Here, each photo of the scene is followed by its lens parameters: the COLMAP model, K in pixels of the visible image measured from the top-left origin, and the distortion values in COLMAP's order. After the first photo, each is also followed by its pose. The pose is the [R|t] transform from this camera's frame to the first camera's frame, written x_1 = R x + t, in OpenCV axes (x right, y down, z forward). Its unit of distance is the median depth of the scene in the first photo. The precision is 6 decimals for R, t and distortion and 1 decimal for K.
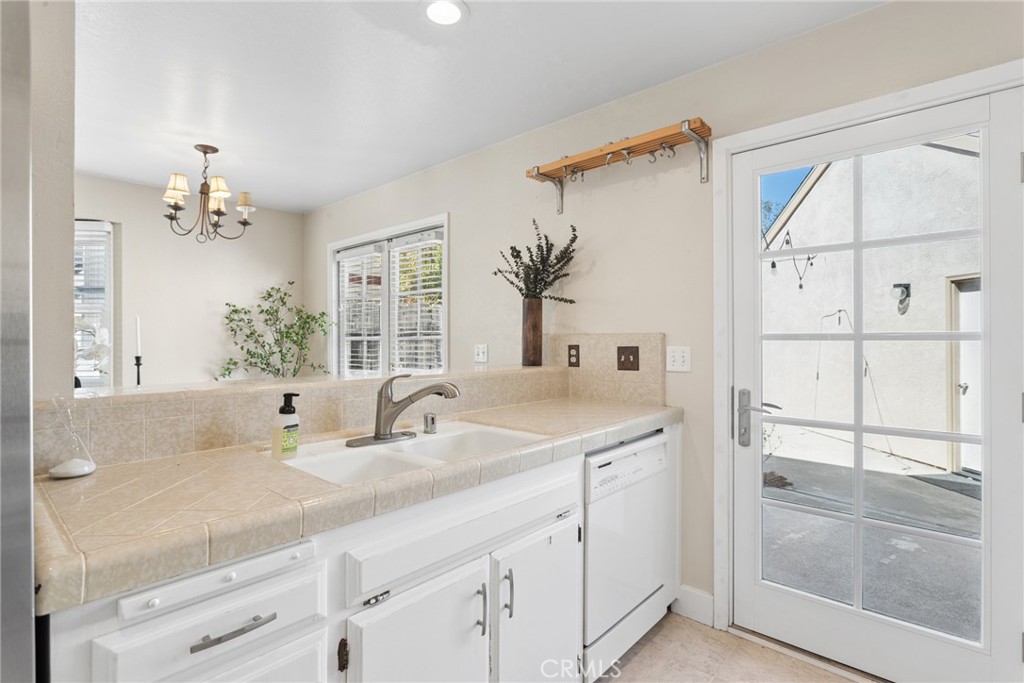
lens RADIAL K [[496.5, 0, 509.4], [0, 496.5, 338.1], [0, 0, 1]] dist [-0.010949, 0.001527]
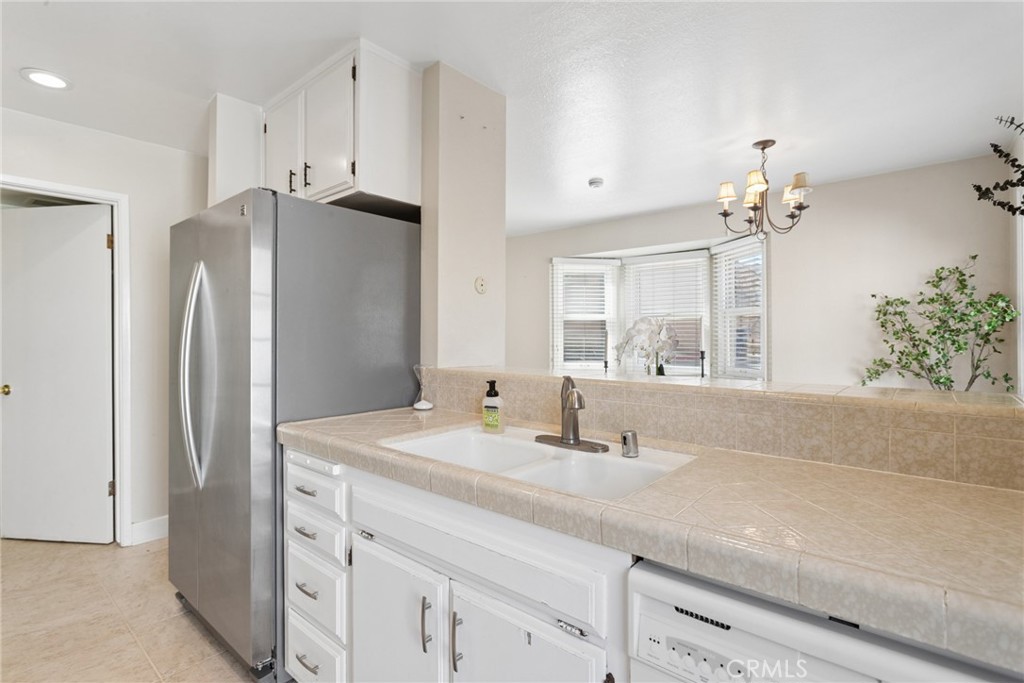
lens RADIAL K [[496.5, 0, 512.3], [0, 496.5, 336.2], [0, 0, 1]] dist [-0.010949, 0.001527]
pose [[0.020443, -0.000835, -0.999791, 0.442834], [0.002460, 0.999997, -0.000785, 0.001402], [0.999788, -0.002443, 0.020445, 0.572507]]
